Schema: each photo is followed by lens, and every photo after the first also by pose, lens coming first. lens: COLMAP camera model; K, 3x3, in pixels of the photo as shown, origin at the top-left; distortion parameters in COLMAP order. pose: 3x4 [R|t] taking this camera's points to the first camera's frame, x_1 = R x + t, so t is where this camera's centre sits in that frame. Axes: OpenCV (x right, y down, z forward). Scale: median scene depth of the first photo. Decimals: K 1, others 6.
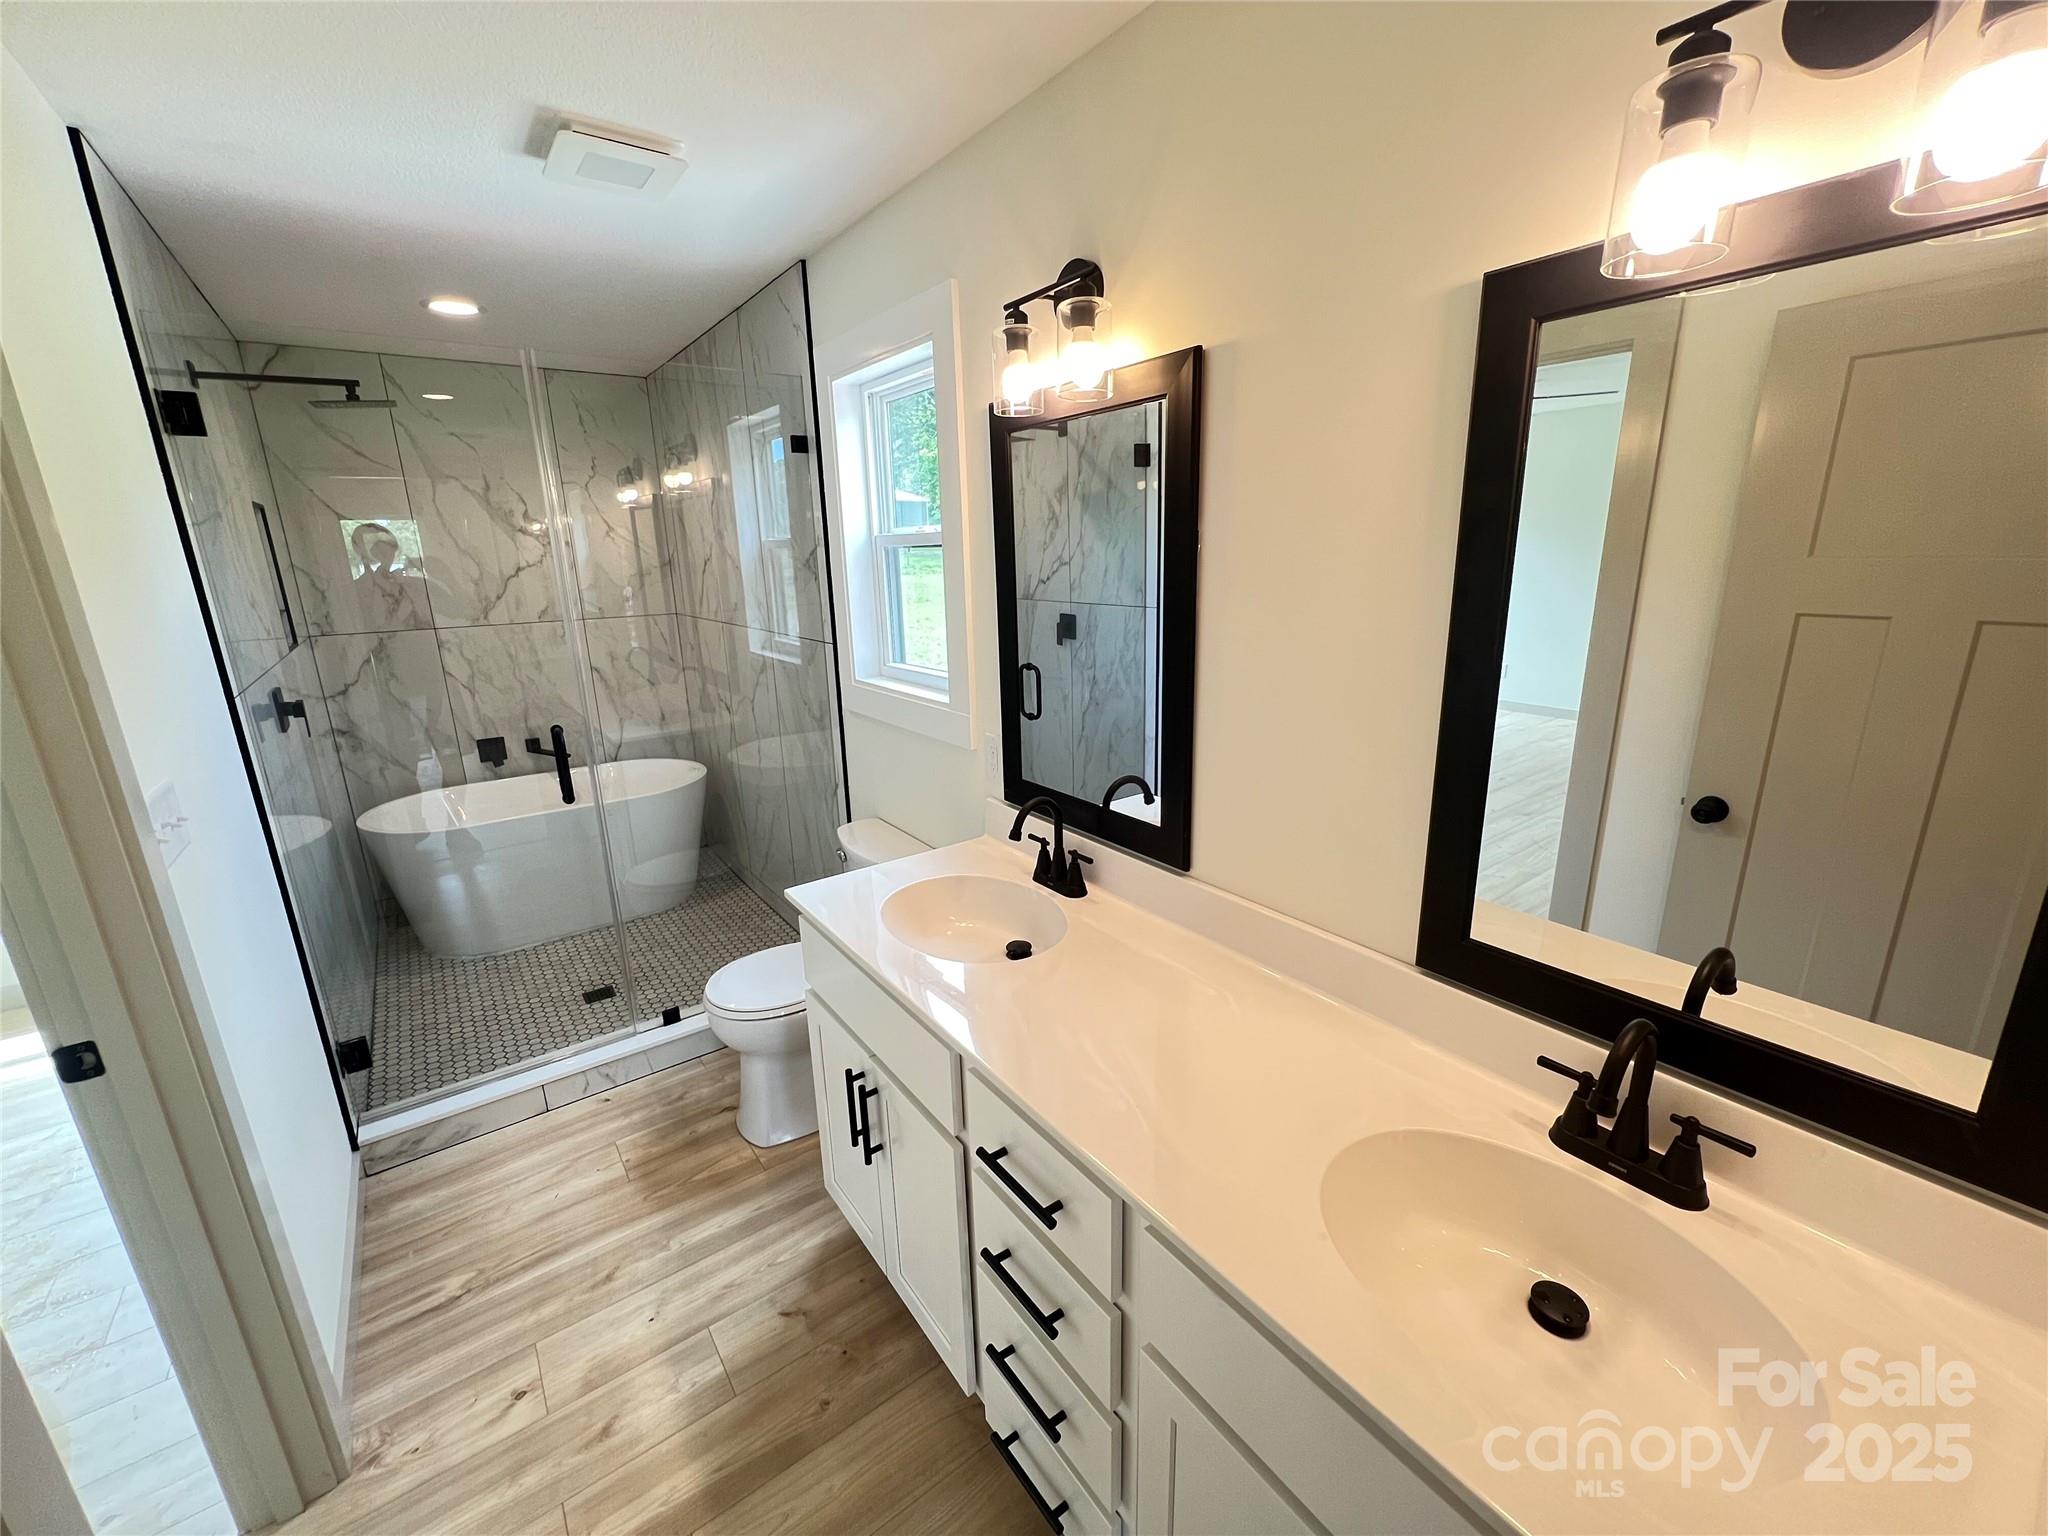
lens RADIAL K [[822.3, 0, 1015.1], [0, 822.3, 770.0], [0, 0, 1]] dist [-0.002874, 0.000824]
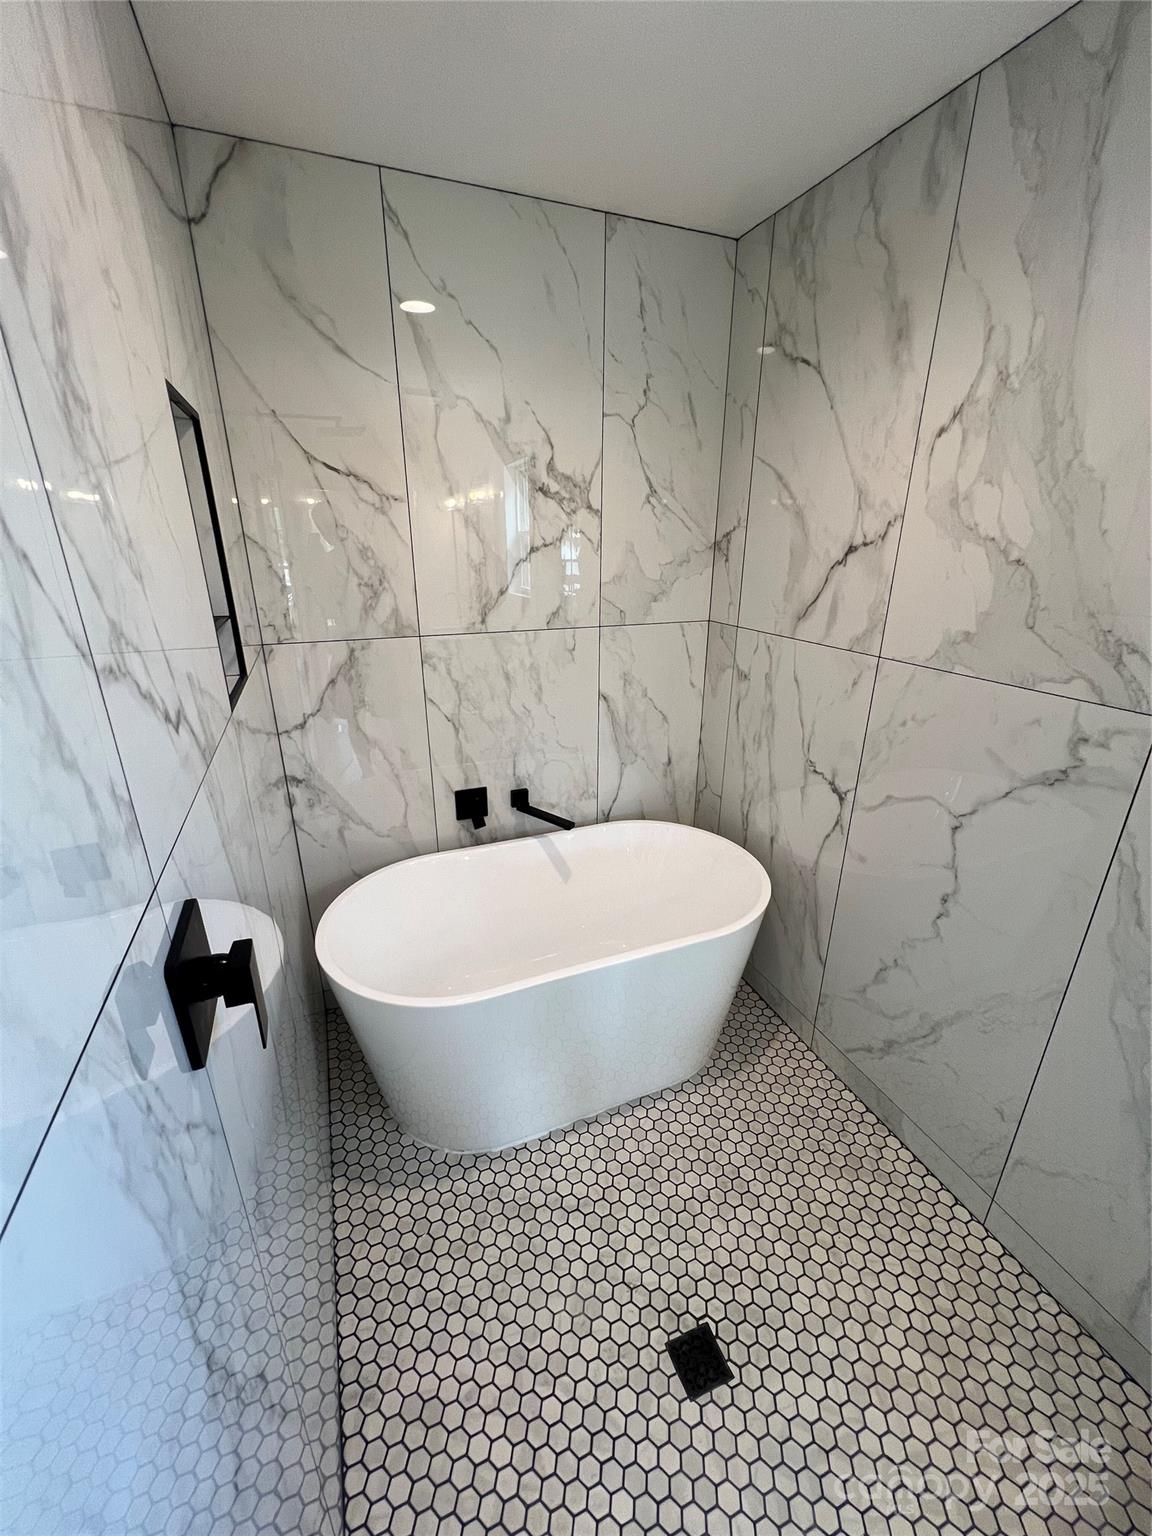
lens RADIAL K [[616.2, 0, 574.1], [0, 616.2, 769.9], [0, 0, 1]] dist [-0.002088, 0.000392]
pose [[0.969118, 0.112471, -0.219455, -0.450091], [-0.089373, 0.989623, 0.112511, -0.128853], [0.229832, -0.089423, 0.969113, 0.515370]]
